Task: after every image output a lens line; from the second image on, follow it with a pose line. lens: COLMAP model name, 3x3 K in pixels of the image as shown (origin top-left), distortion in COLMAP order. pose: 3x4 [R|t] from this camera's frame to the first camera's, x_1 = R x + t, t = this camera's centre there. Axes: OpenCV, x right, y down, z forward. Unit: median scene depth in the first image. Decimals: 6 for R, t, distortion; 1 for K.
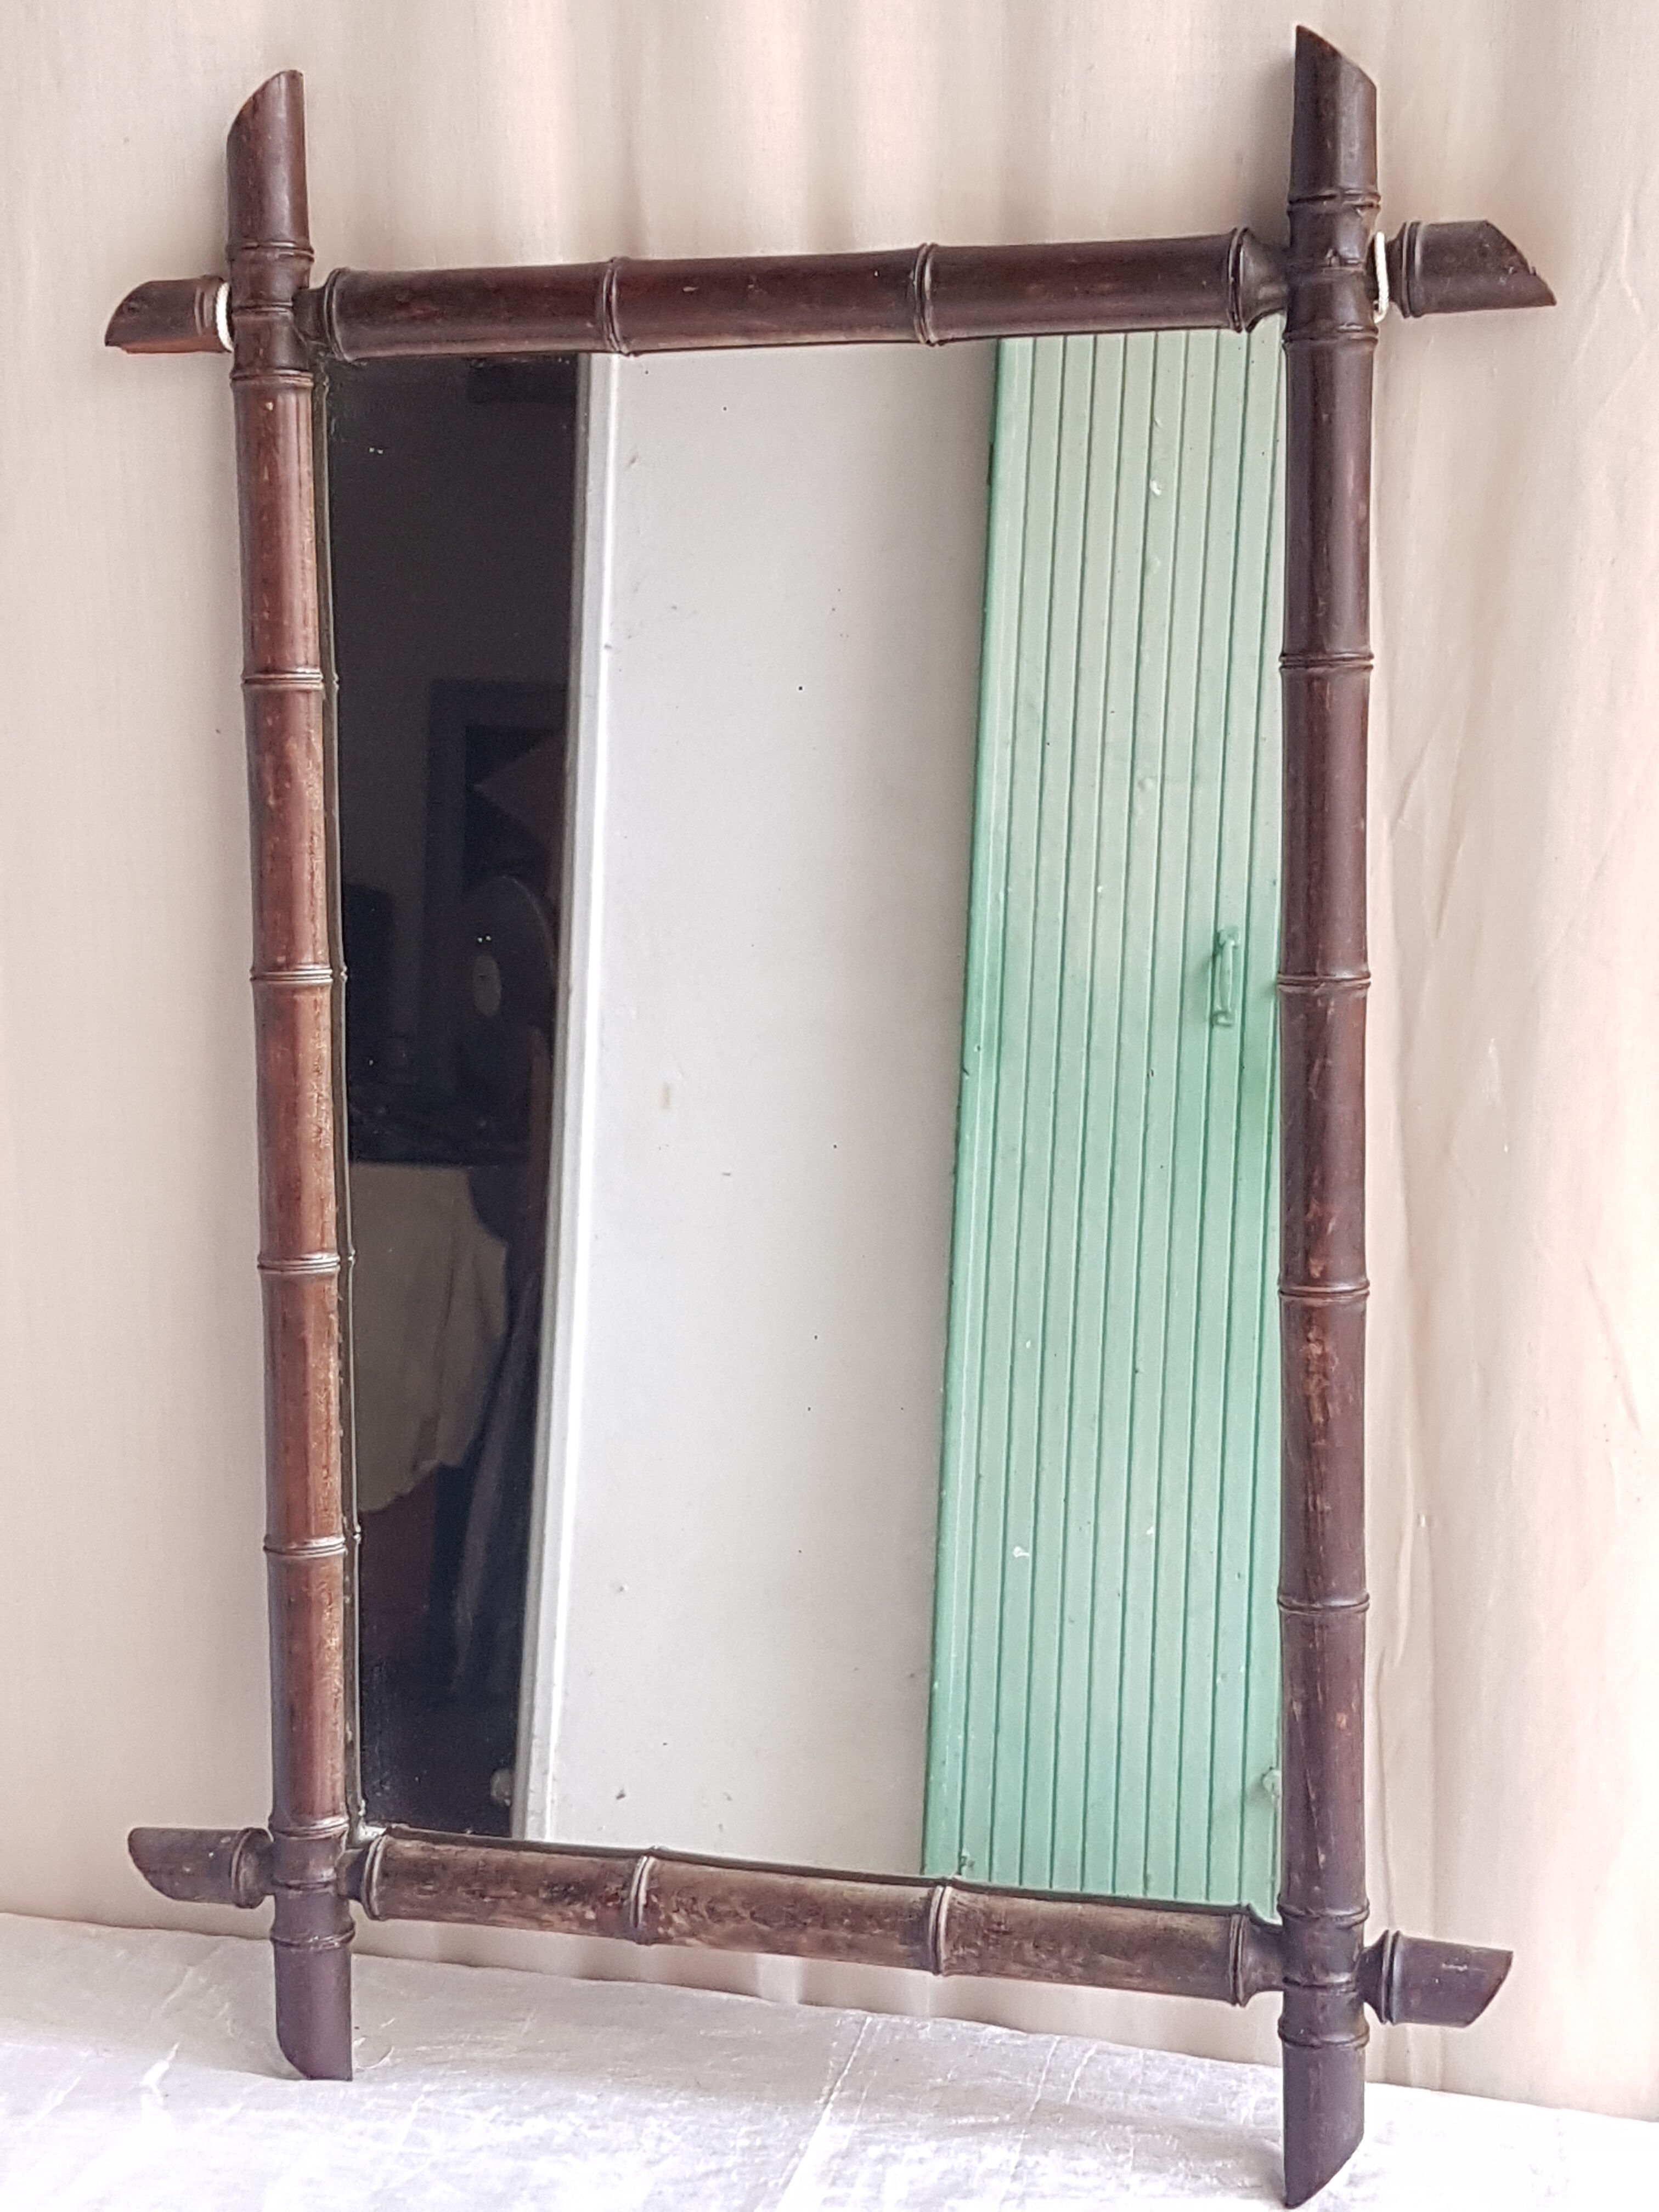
lens RADIAL K [[3316.7, 0, 835.4], [0, 3316.7, 1100.4], [0, 0, 1]] dist [0.189380, 0.000000]
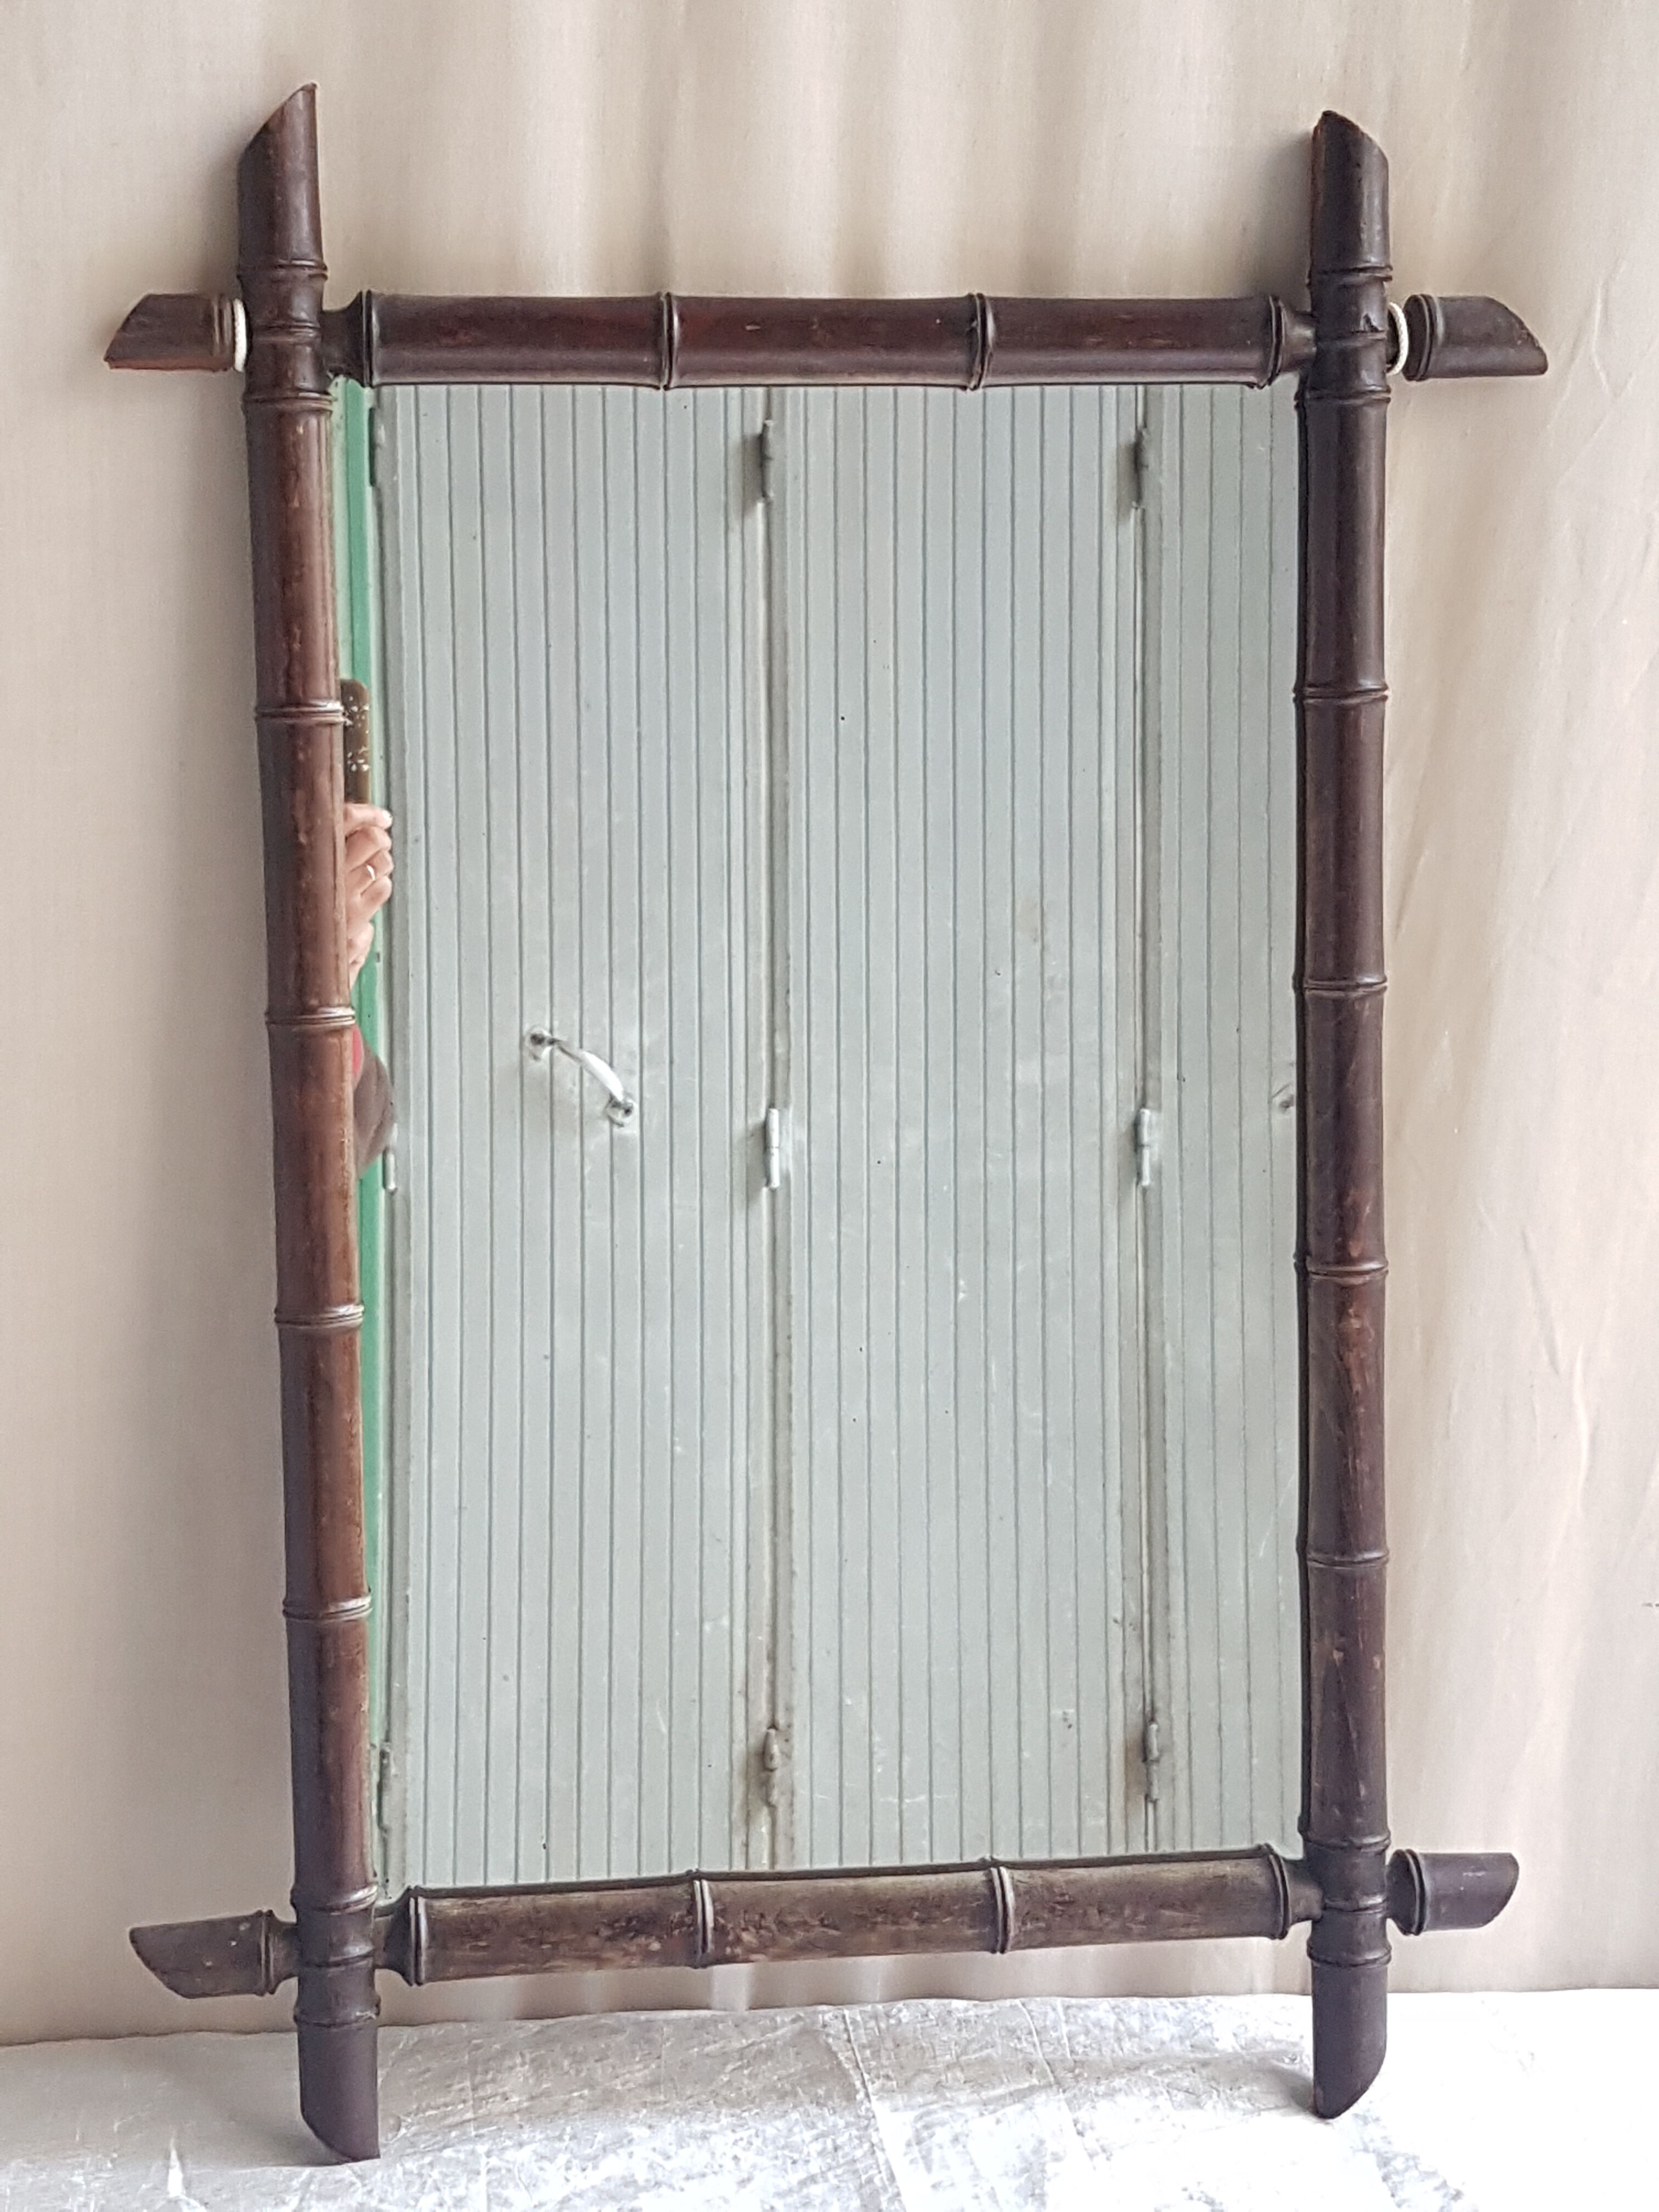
lens RADIAL K [[3316.7, 0, 780.5], [0, 3316.7, 1080.1], [0, 0, 1]] dist [0.189380, 0.000000]
pose [[0.923918, -0.047954, 0.379574, -0.421372], [0.048116, 0.998801, 0.009066, -0.022870], [-0.379554, 0.009887, 0.925117, 0.060865]]
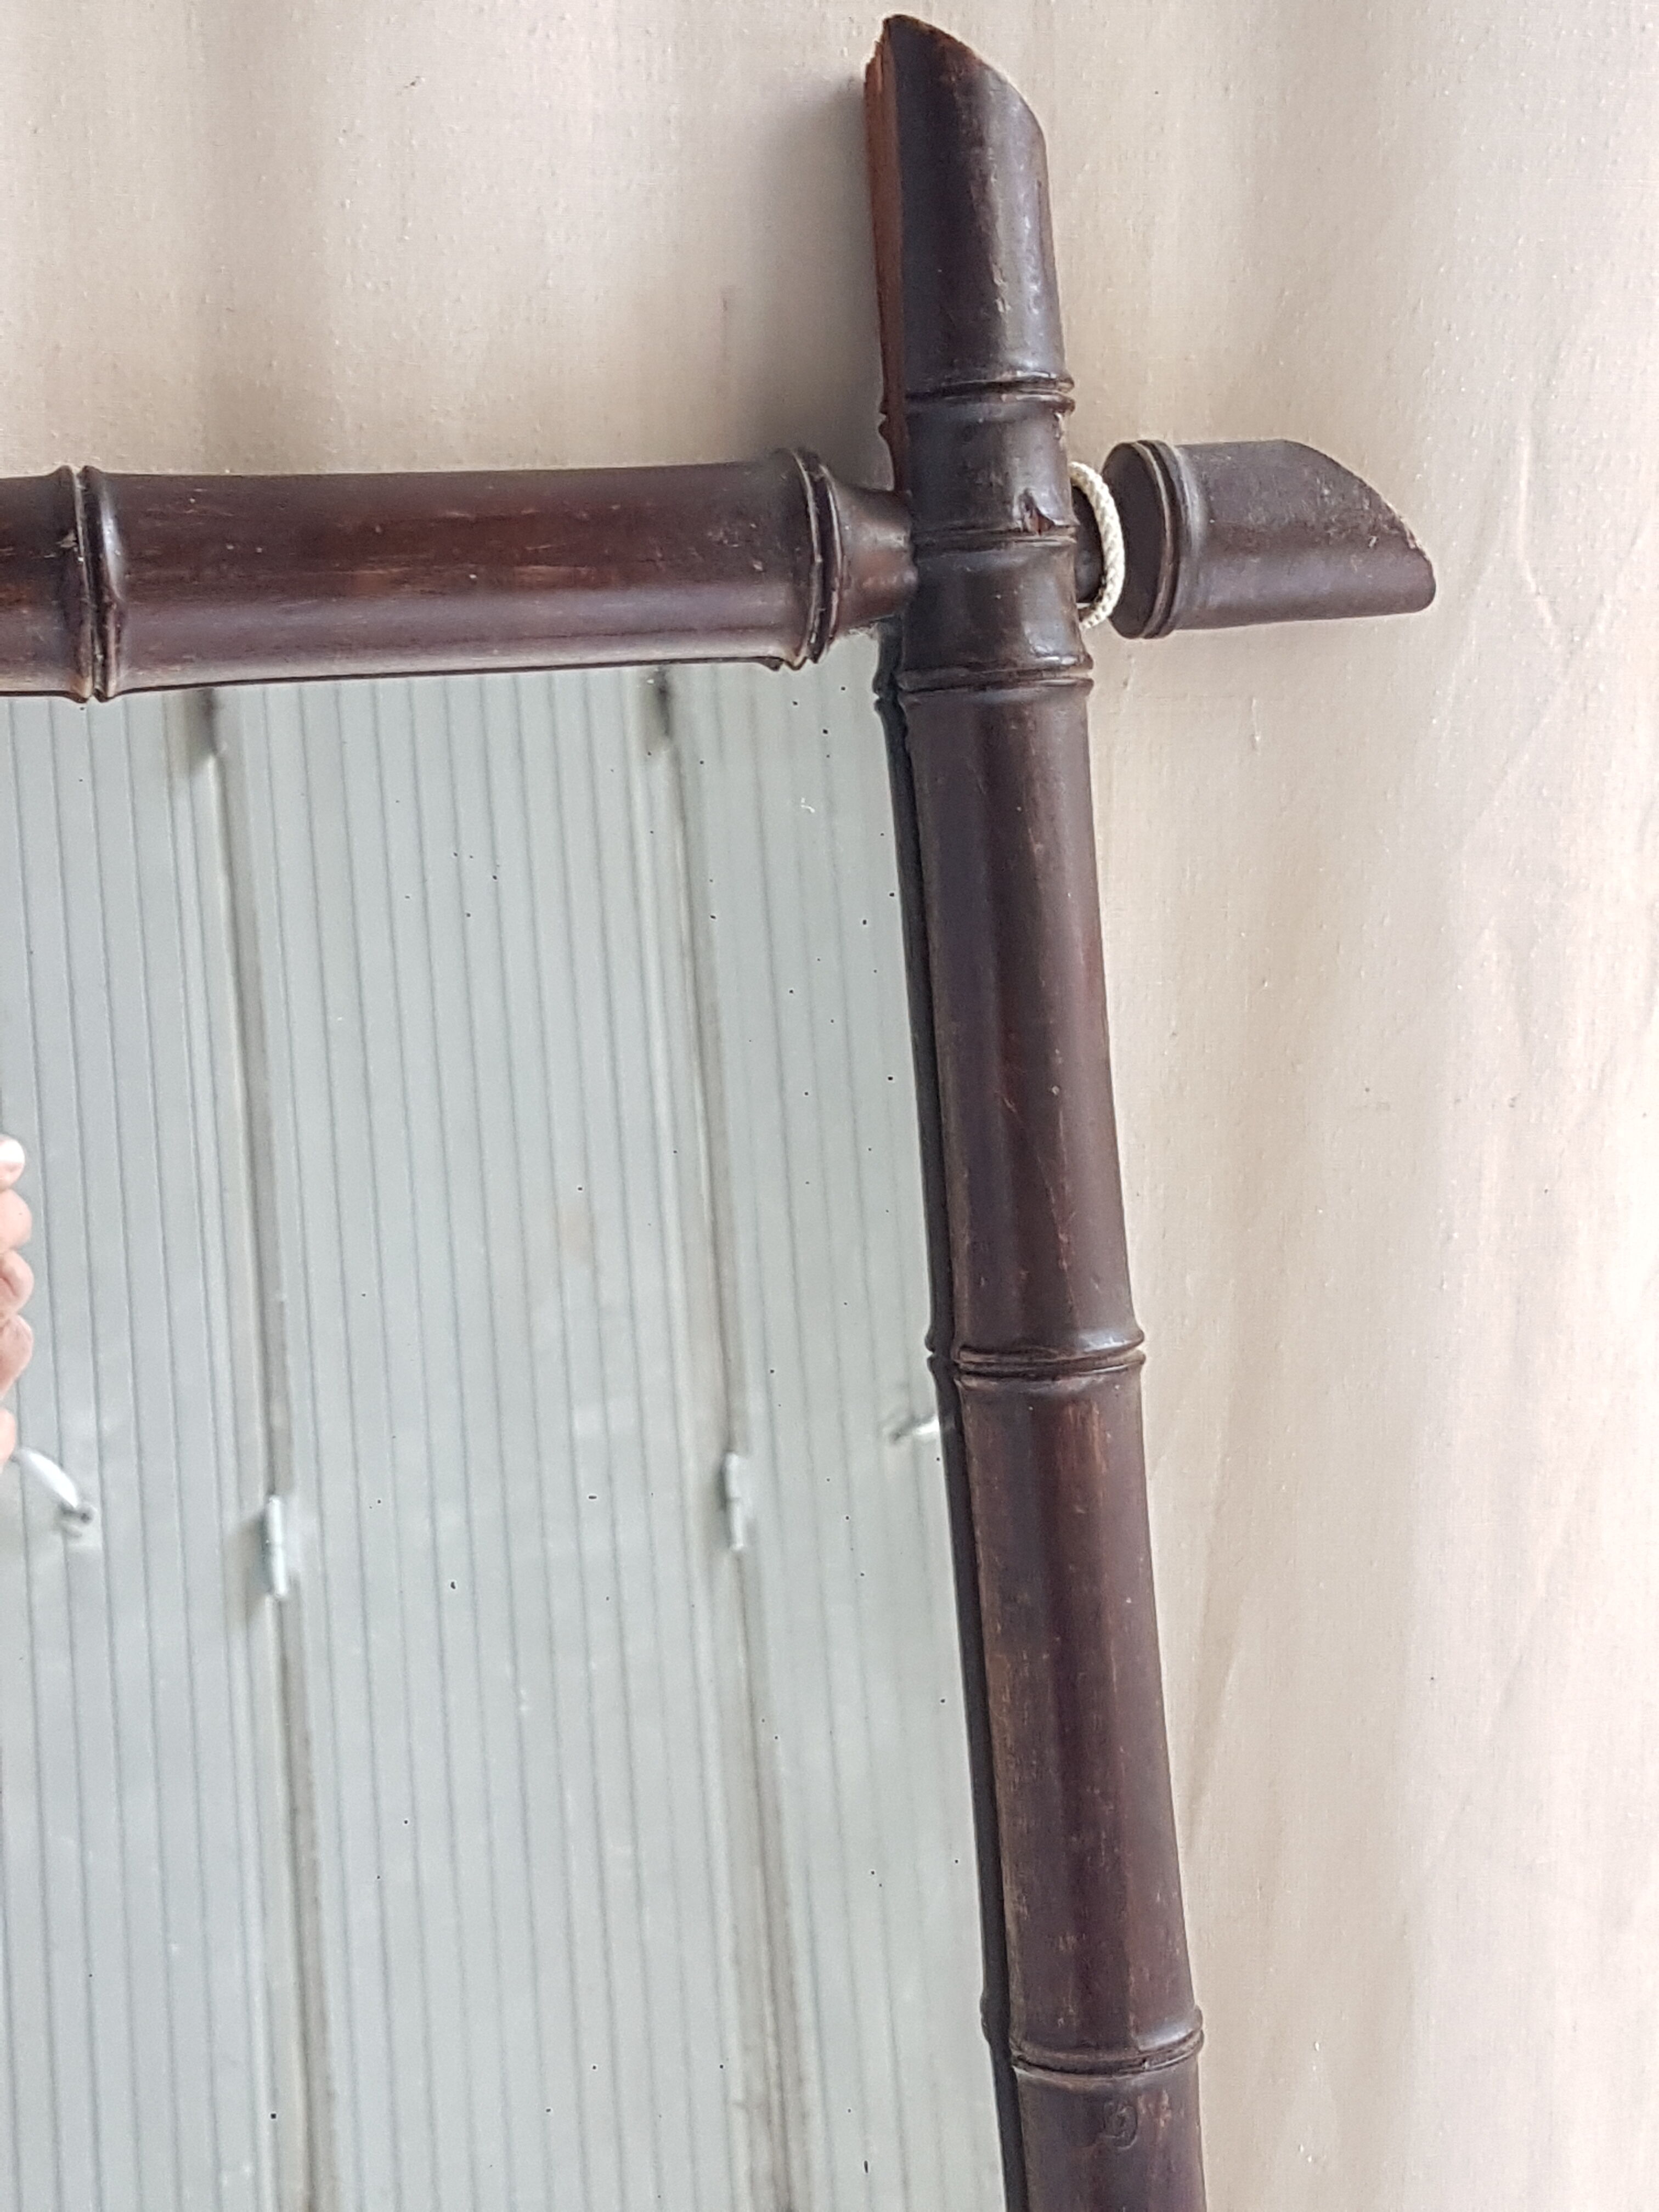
lens RADIAL K [[3316.7, 0, 812.4], [0, 3316.7, 1060.7], [0, 0, 1]] dist [0.189380, 0.000000]
pose [[0.860710, -0.082701, 0.502333, -0.105528], [0.121010, 0.991672, -0.044078, -0.147872], [-0.494504, 0.098726, 0.863550, 0.582879]]
